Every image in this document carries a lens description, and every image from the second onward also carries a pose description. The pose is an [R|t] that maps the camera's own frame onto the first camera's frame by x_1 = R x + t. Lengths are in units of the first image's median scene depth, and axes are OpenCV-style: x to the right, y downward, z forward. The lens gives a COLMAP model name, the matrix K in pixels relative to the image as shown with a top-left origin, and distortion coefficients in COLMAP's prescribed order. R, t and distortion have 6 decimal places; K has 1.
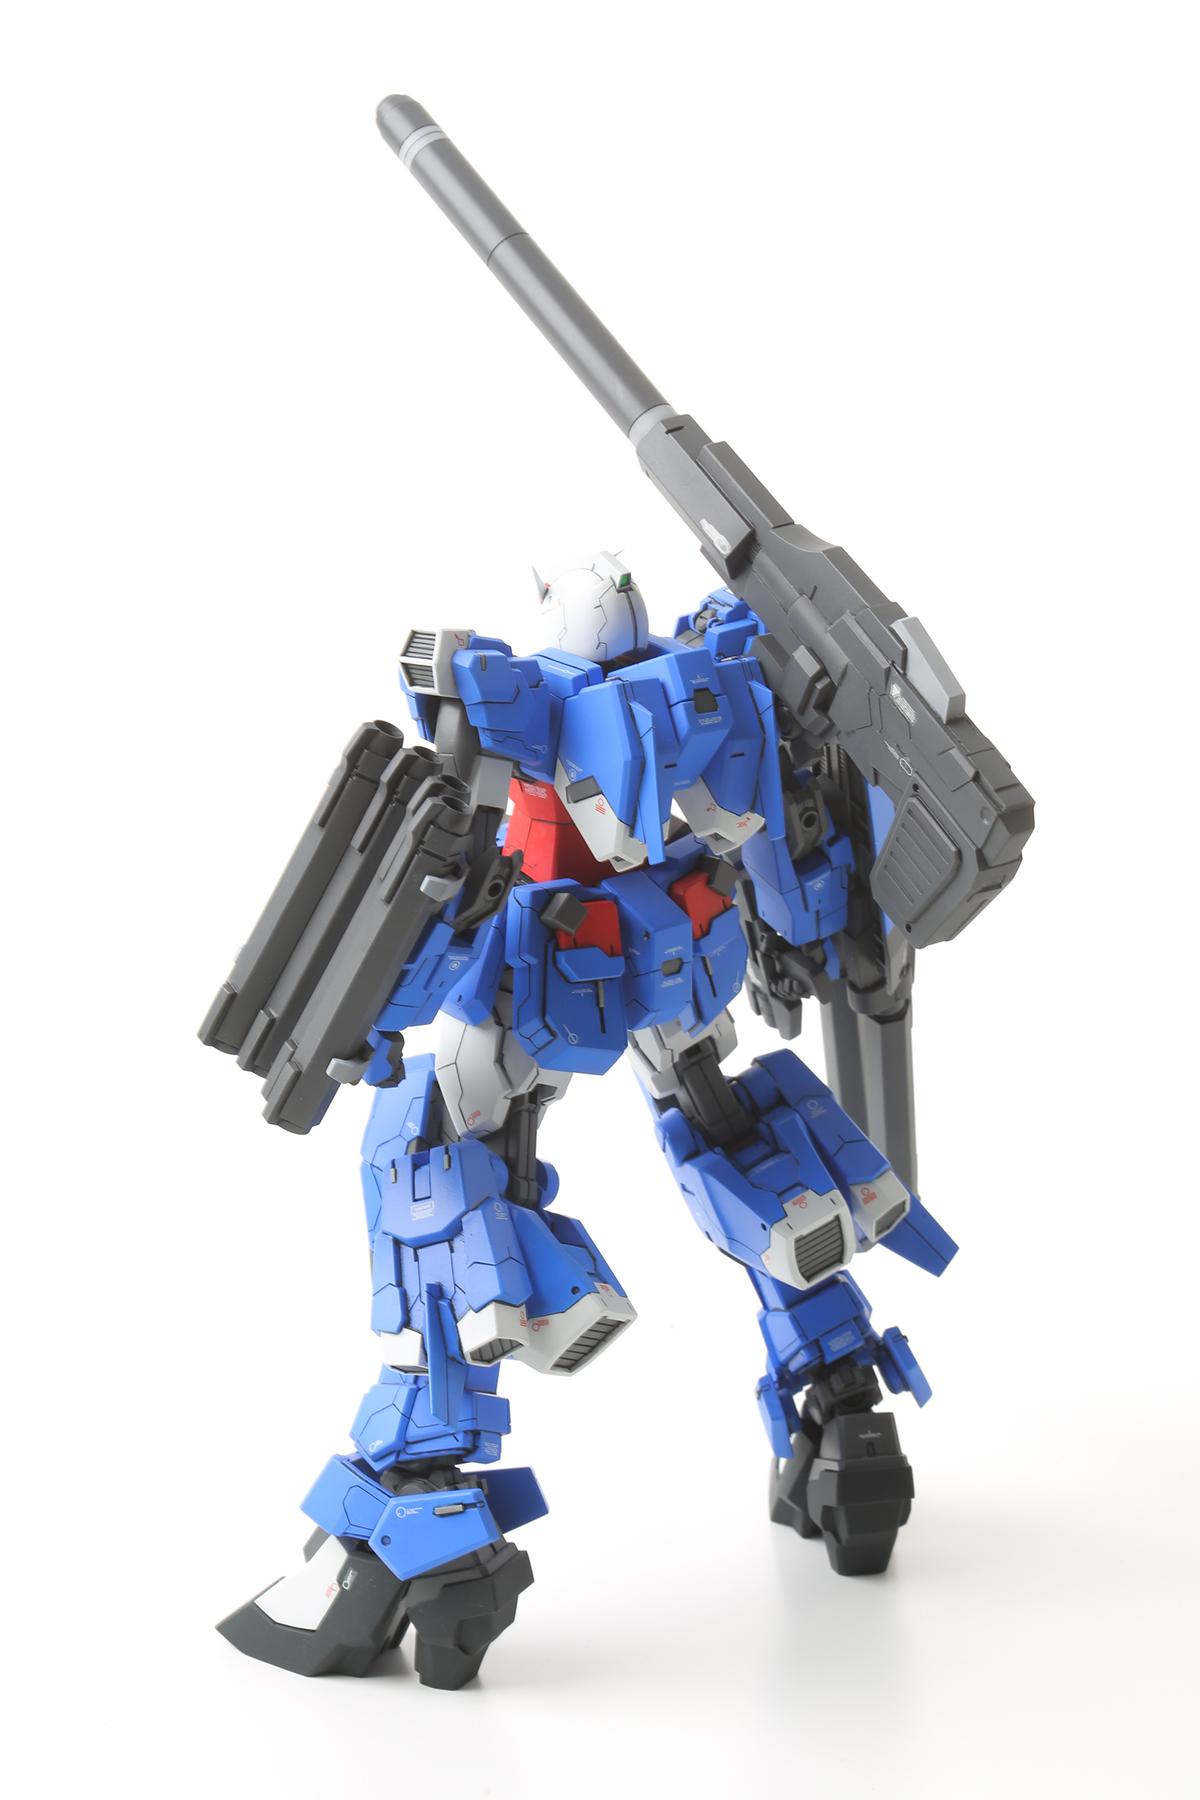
lens RADIAL K [[5537.2, 0, 600.0], [0, 5537.2, 900.0], [0, 0, 1]] dist [-0.190647, -0.521336]
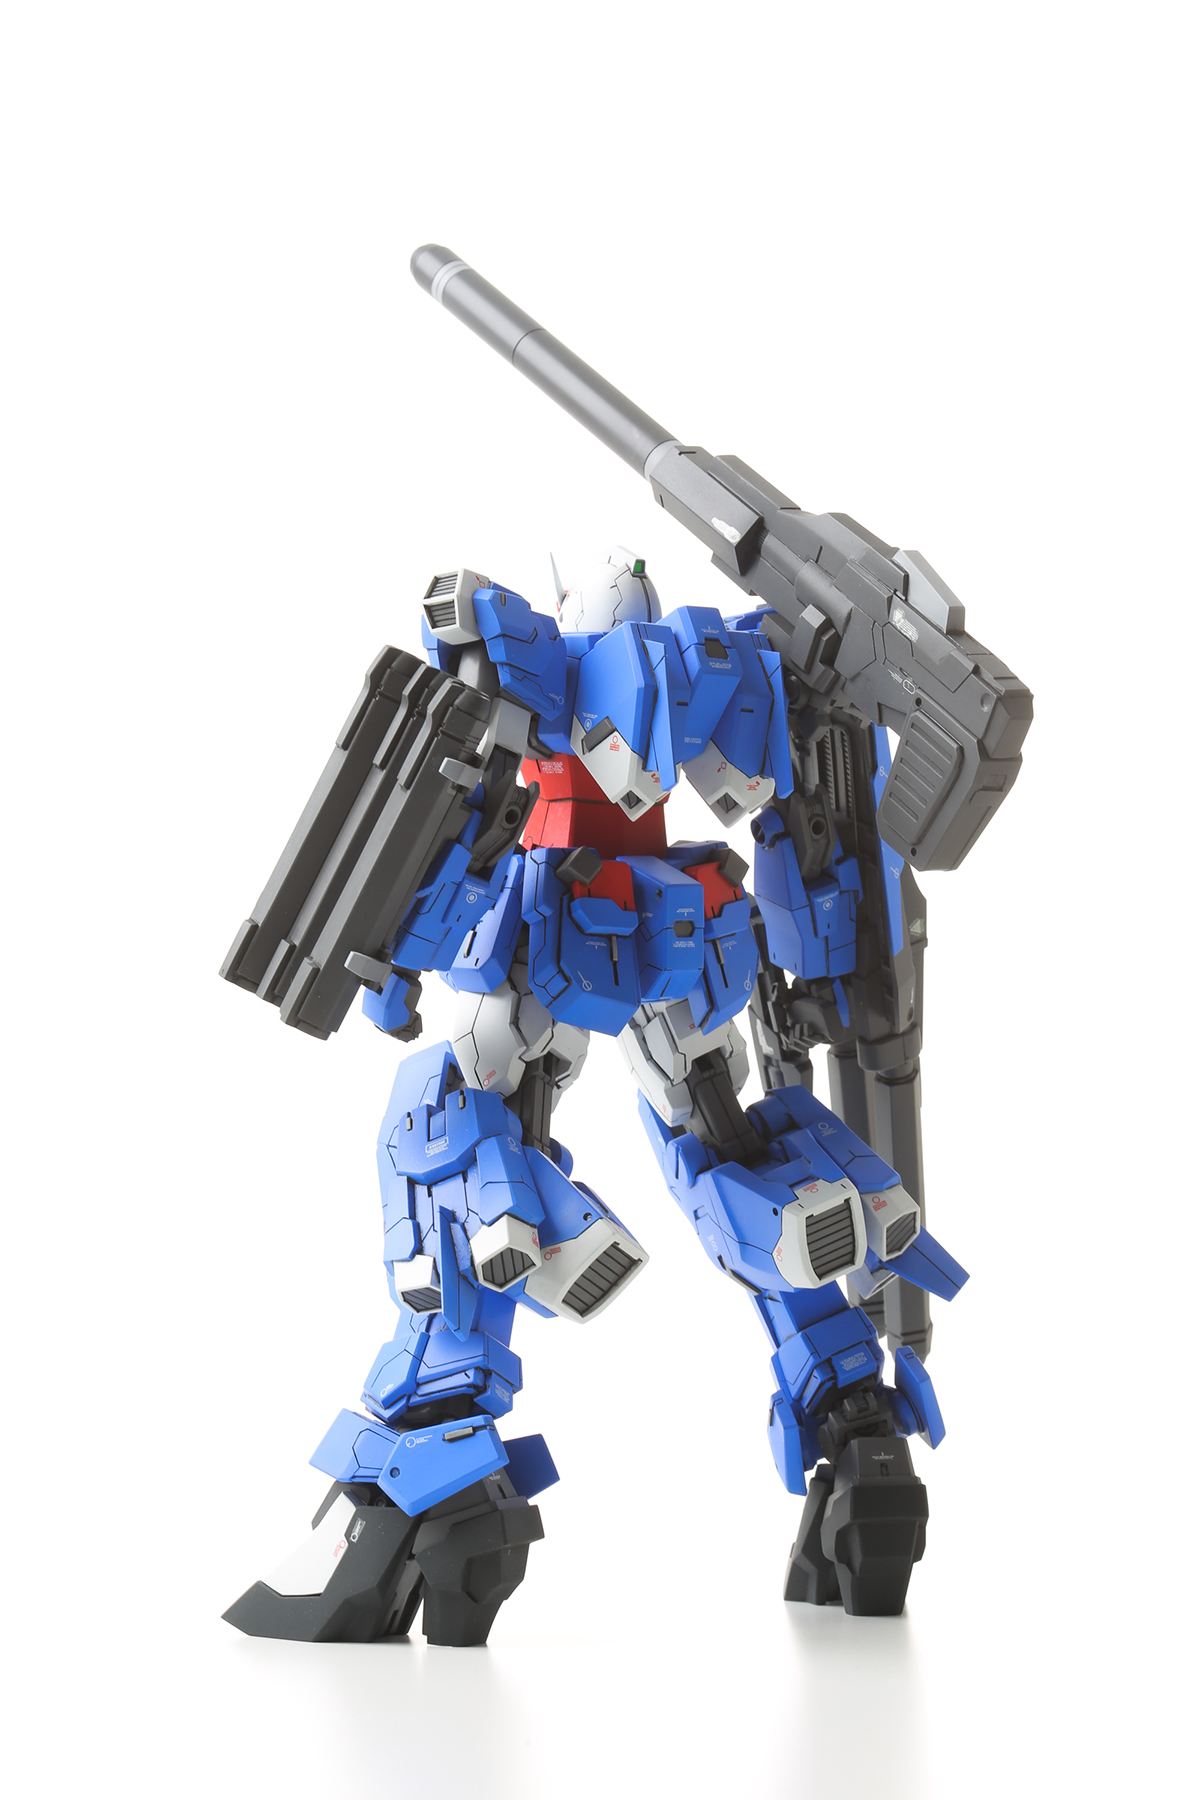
lens RADIAL K [[5537.2, 0, 600.0], [0, 5537.2, 900.0], [0, 0, 1]] dist [-0.190647, -0.521336]
pose [[0.999969, 0.003957, -0.006750, 0.004407], [-0.005863, 0.950195, -0.311600, 0.327699], [0.005180, 0.311630, 0.950189, 0.024678]]
